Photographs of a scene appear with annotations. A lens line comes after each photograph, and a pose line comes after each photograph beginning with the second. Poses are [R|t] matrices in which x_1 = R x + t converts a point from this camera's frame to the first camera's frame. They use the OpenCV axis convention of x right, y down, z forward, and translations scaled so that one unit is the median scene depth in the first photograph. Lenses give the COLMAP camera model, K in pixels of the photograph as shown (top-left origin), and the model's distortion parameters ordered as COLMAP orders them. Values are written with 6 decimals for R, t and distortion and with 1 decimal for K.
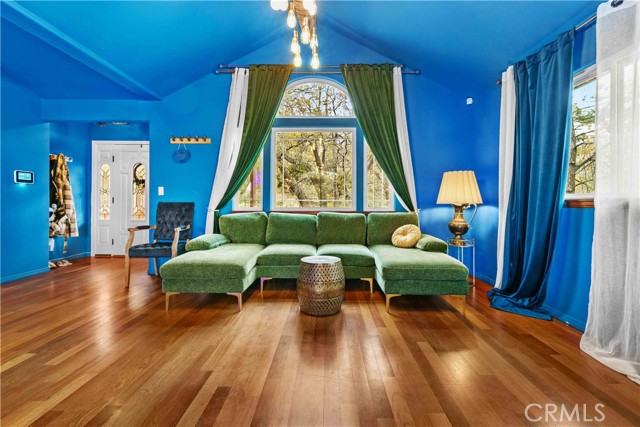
lens RADIAL K [[296.6, 0, 331.7], [0, 296.6, 201.8], [0, 0, 1]] dist [-0.000789, -0.000128]
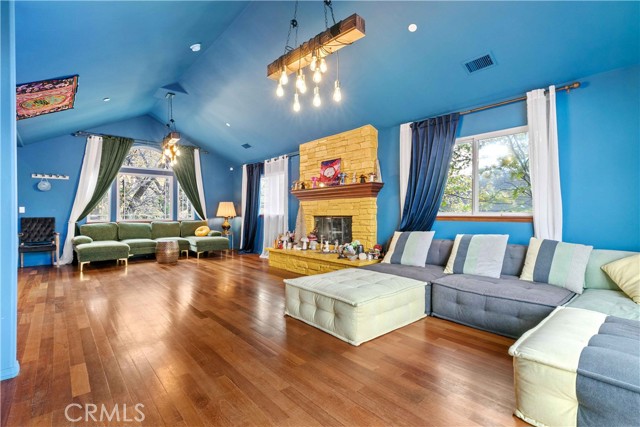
lens RADIAL K [[296.6, 0, 339.0], [0, 296.6, 208.9], [0, 0, 1]] dist [-0.000789, -0.000128]
pose [[0.729212, 0.002330, 0.684283, -0.469502], [0.003993, 0.999963, -0.007661, -0.025341], [-0.684276, 0.008319, 0.729176, -1.178234]]
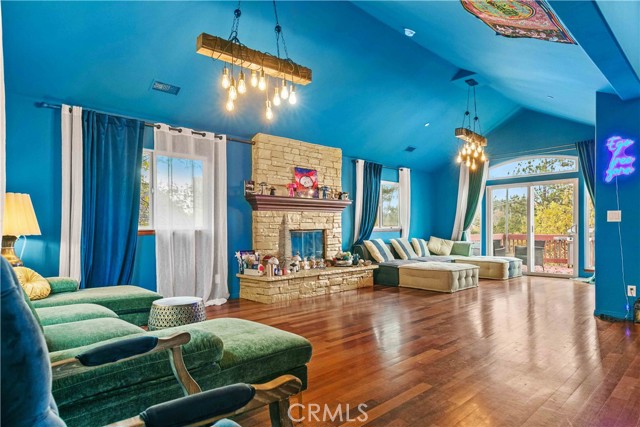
lens RADIAL K [[379.2, 0, 329.6], [0, 379.2, 225.2], [0, 0, 1]] dist [0.000261, 0.000043]
pose [[-0.704711, -0.002248, 0.709491, -0.784350], [-0.002009, 0.999997, 0.001173, -0.024879], [-0.709491, -0.000598, -0.704714, 1.024214]]
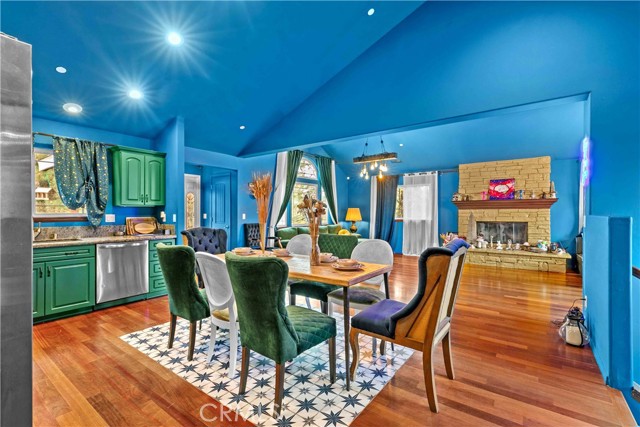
lens RADIAL K [[296.6, 0, 320.1], [0, 296.6, 213.8], [0, 0, 1]] dist [-0.000789, -0.000128]
pose [[0.579736, -0.008439, 0.814760, -1.731795], [-0.001882, 0.999930, 0.011696, -0.074158], [-0.814802, -0.008314, 0.579680, -0.246610]]
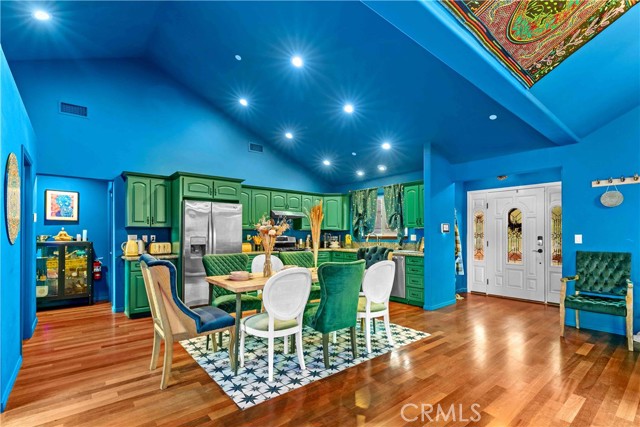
lens RADIAL K [[296.6, 0, 311.5], [0, 296.6, 236.9], [0, 0, 1]] dist [-0.000789, -0.000128]
pose [[0.622997, 0.000373, -0.782224, -0.393883], [0.008328, 0.999940, 0.007109, -0.060876], [0.782180, -0.010943, 0.622956, -0.261357]]
